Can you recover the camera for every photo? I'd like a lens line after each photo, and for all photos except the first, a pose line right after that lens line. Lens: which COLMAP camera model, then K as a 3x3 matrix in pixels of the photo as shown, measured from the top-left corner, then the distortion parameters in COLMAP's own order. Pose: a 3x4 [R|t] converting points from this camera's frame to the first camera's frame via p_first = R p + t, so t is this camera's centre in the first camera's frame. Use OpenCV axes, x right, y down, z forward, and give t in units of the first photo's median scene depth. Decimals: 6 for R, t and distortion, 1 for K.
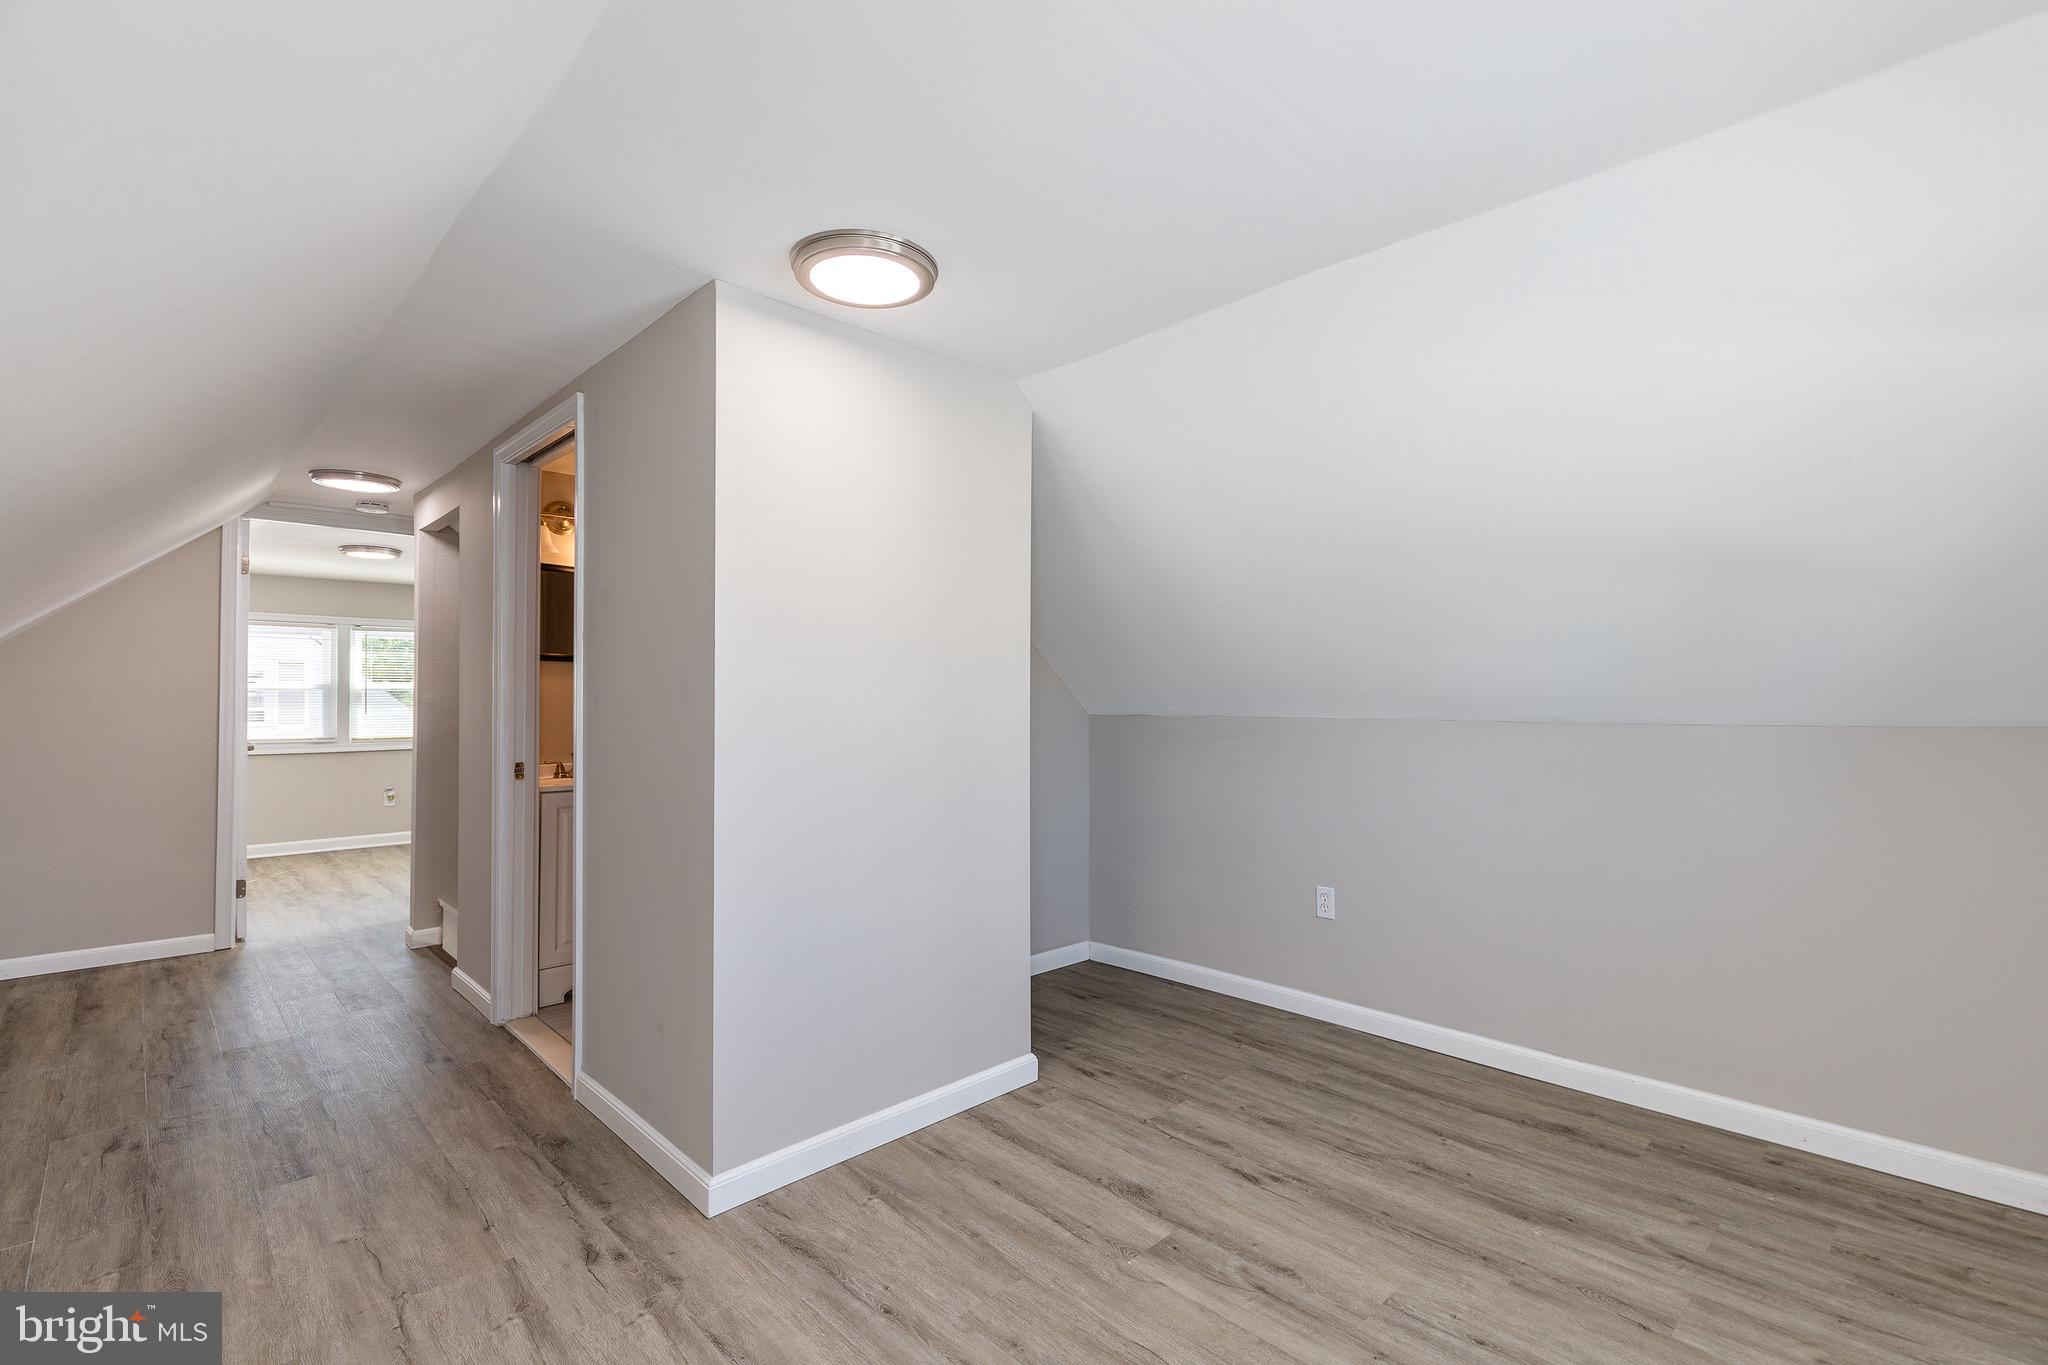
lens RADIAL K [[920.8, 0, 1055.0], [0, 920.8, 693.2], [0, 0, 1]] dist [0.010773, -0.001022]
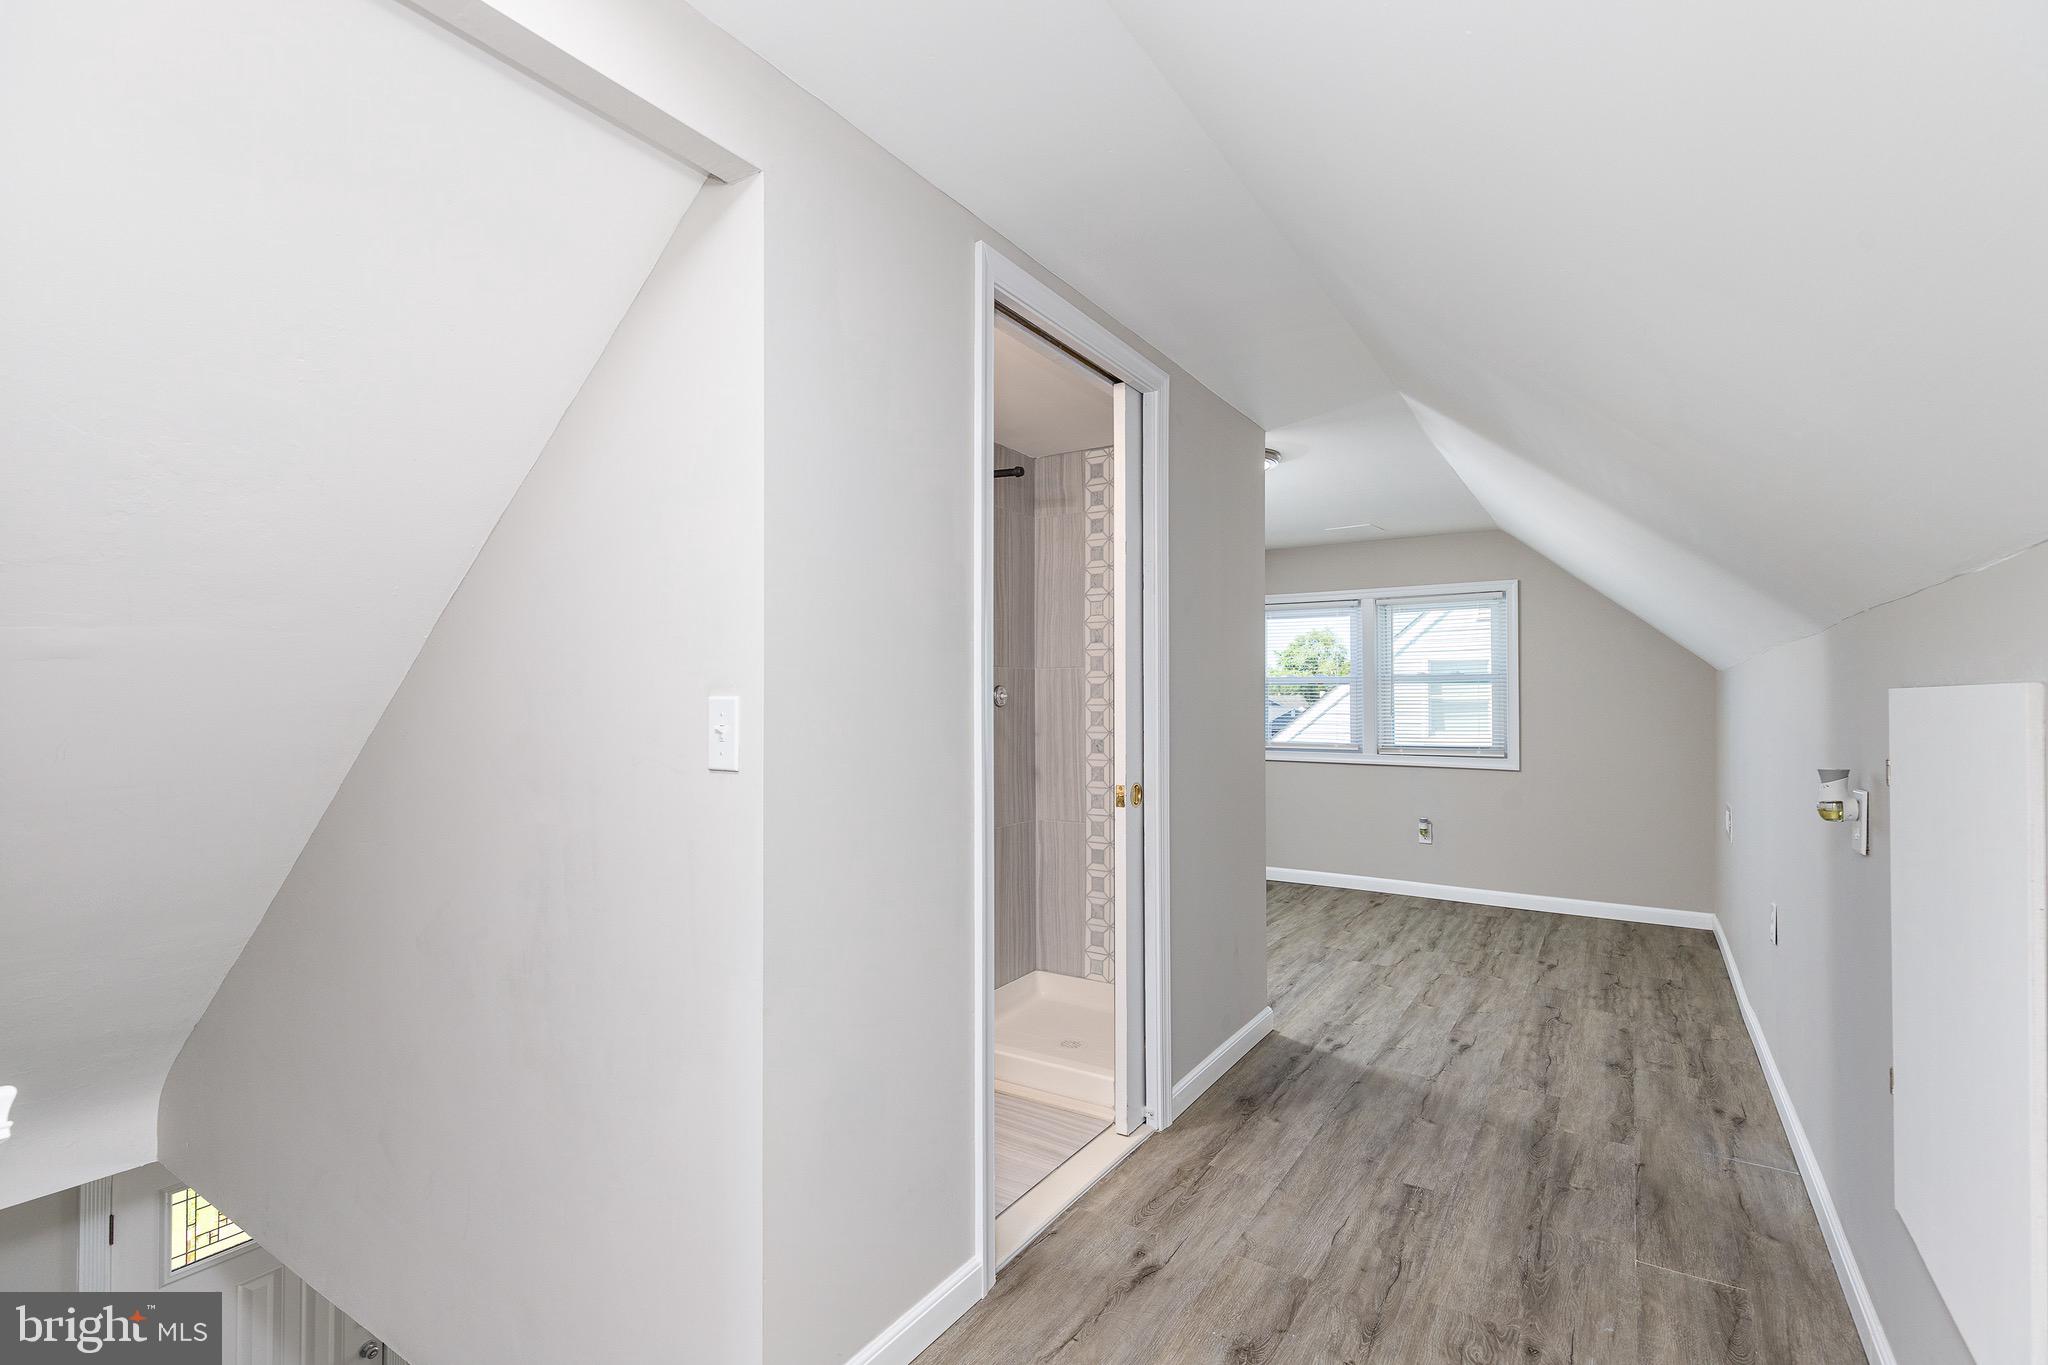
lens RADIAL K [[920.8, 0, 1020.9], [0, 920.8, 696.4], [0, 0, 1]] dist [0.010773, -0.001022]
pose [[-0.201629, 0.001279, 0.979461, -1.828688], [-0.005911, 0.999979, -0.002523, 0.010404], [-0.979444, -0.006298, -0.201617, 1.744565]]
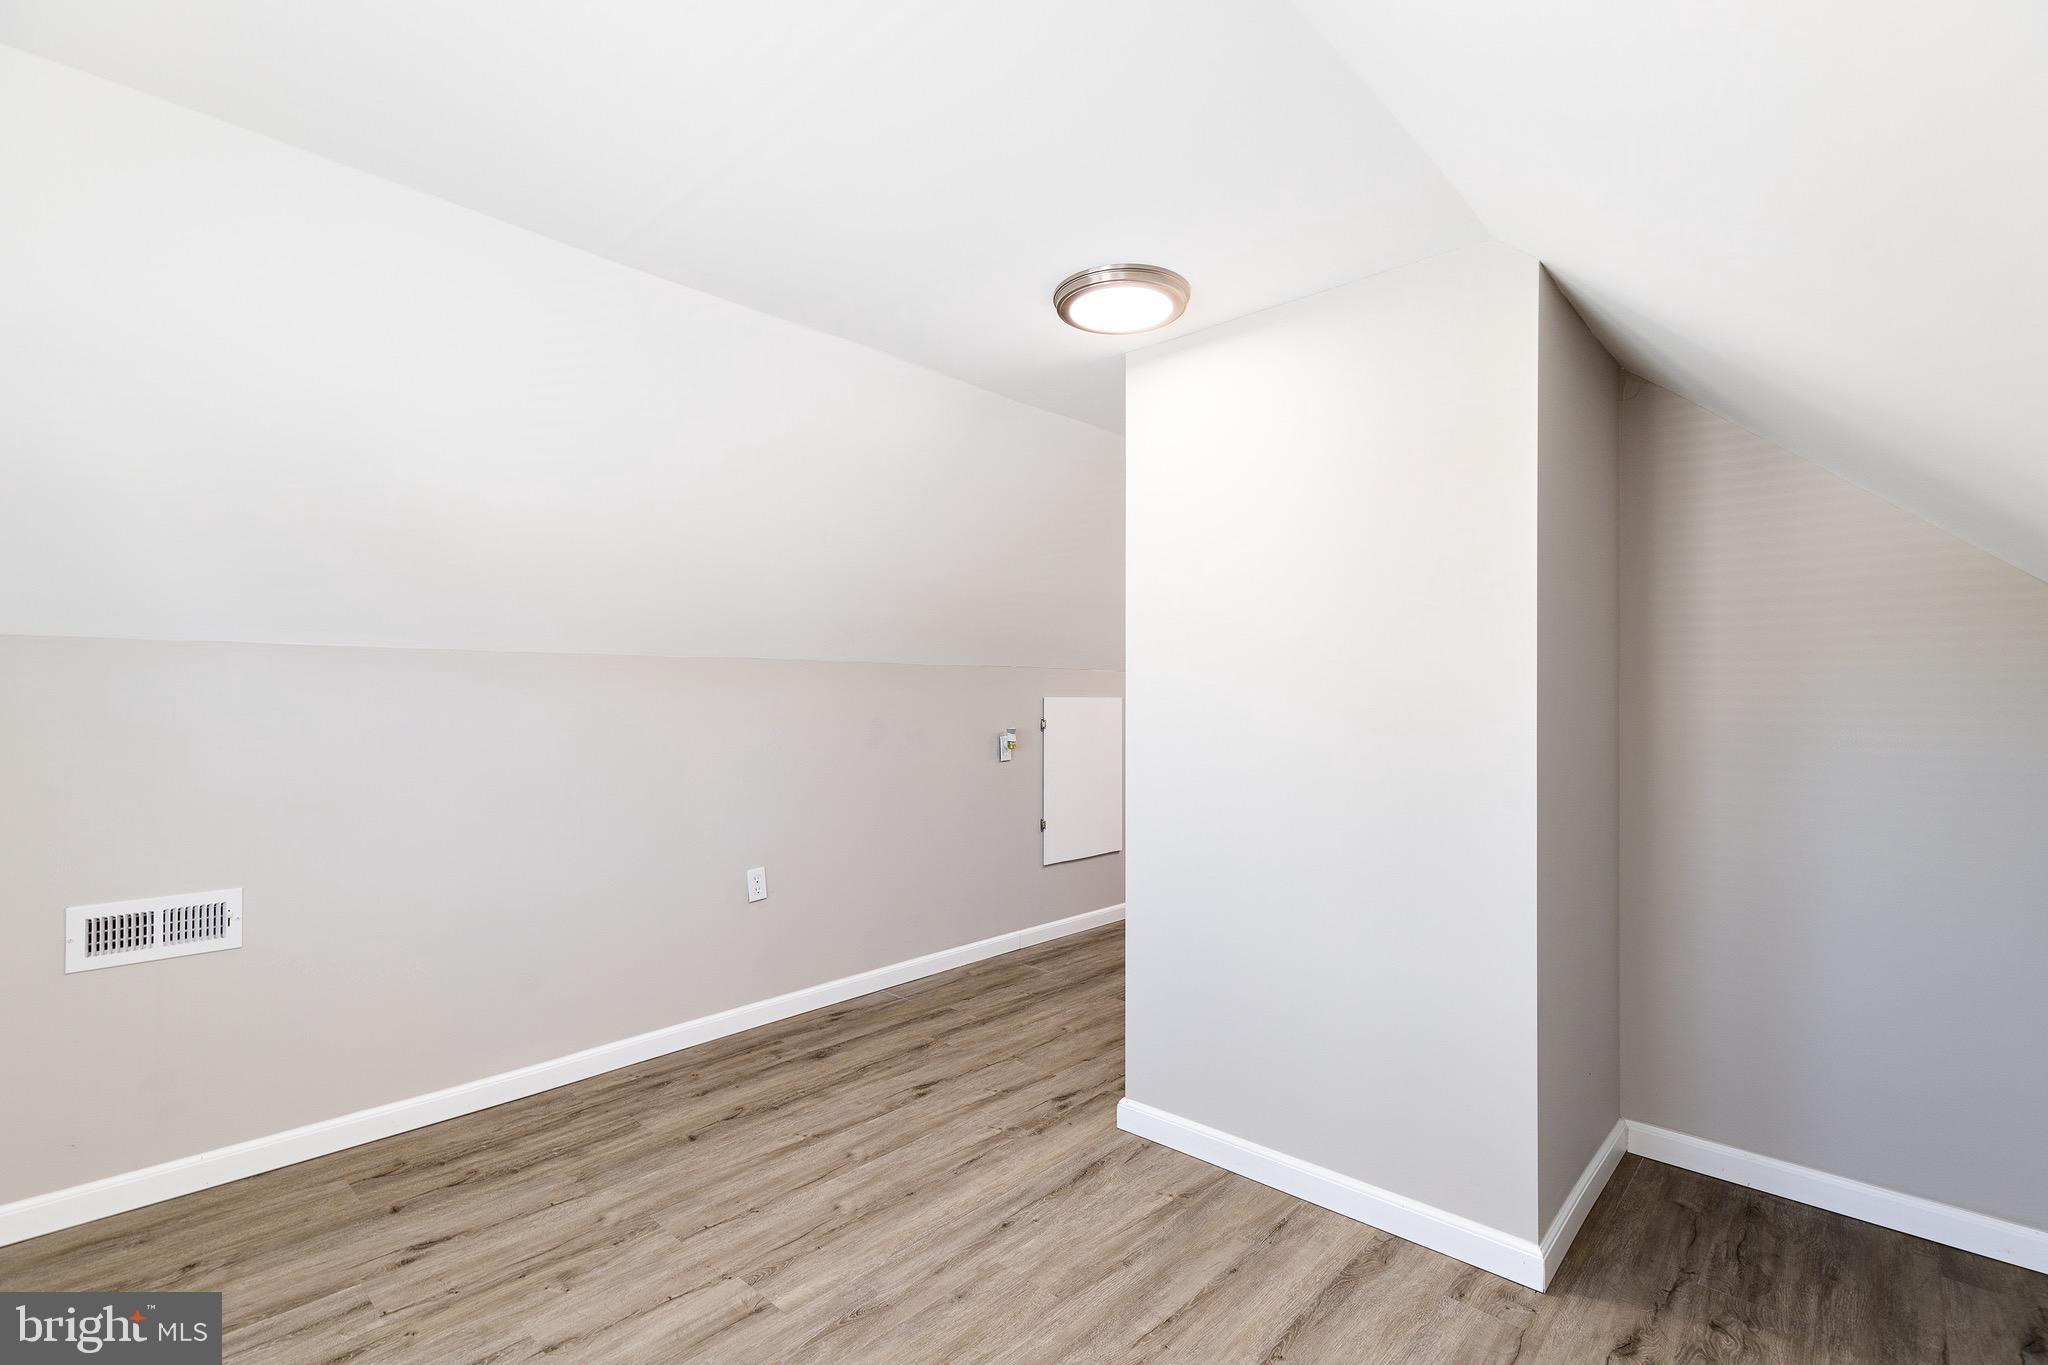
lens RADIAL K [[920.8, 0, 1022.6], [0, 920.8, 697.6], [0, 0, 1]] dist [0.010773, -0.001022]
pose [[0.034582, -0.005926, -0.999384, 0.841187], [0.003583, 0.999977, -0.005805, 0.008995], [0.999395, -0.003380, 0.034602, 0.838820]]
